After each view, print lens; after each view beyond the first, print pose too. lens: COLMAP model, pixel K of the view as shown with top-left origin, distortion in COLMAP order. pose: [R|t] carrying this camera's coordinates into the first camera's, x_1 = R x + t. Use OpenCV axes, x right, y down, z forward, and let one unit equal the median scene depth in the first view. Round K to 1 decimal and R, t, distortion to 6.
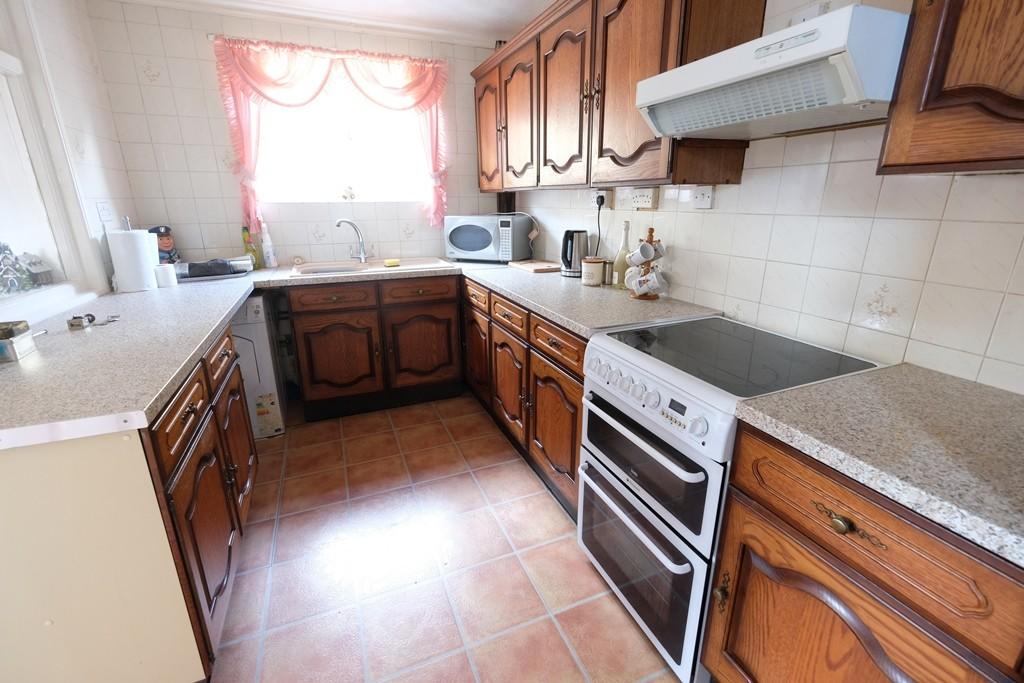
lens RADIAL K [[442.9, 0, 511.8], [0, 442.9, 332.9], [0, 0, 1]] dist [-0.001134, -0.000001]
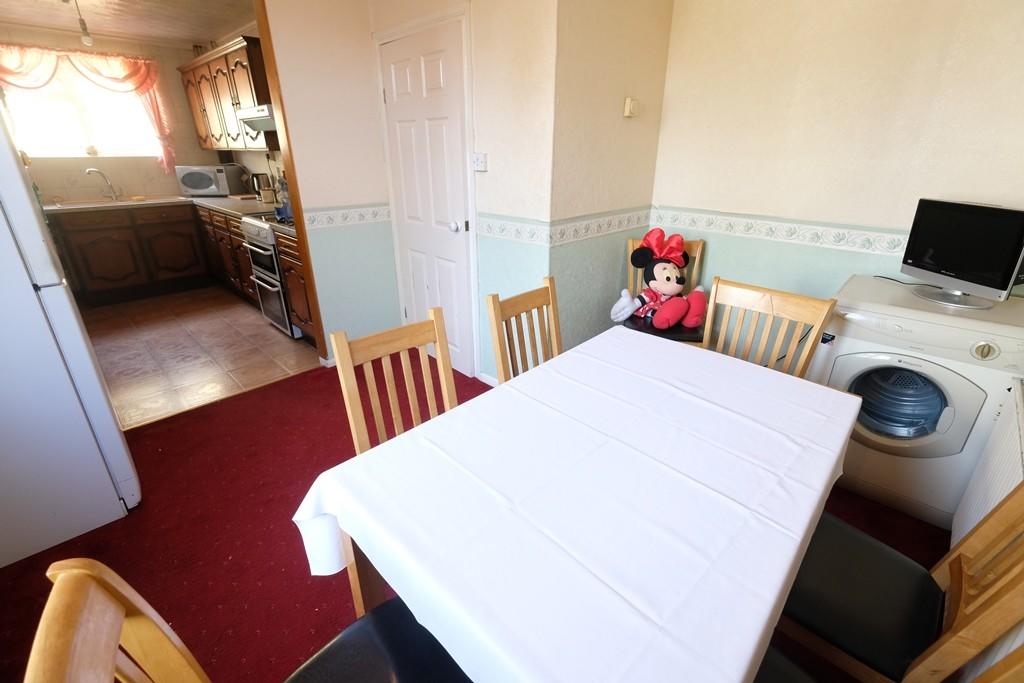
lens RADIAL K [[442.9, 0, 511.8], [0, 442.9, 332.9], [0, 0, 1]] dist [-0.001134, -0.000001]
pose [[0.918317, -0.147325, 0.367408, 0.280698], [0.109893, 0.986560, 0.120923, 0.255334], [-0.380285, -0.070670, 0.922165, -0.921483]]
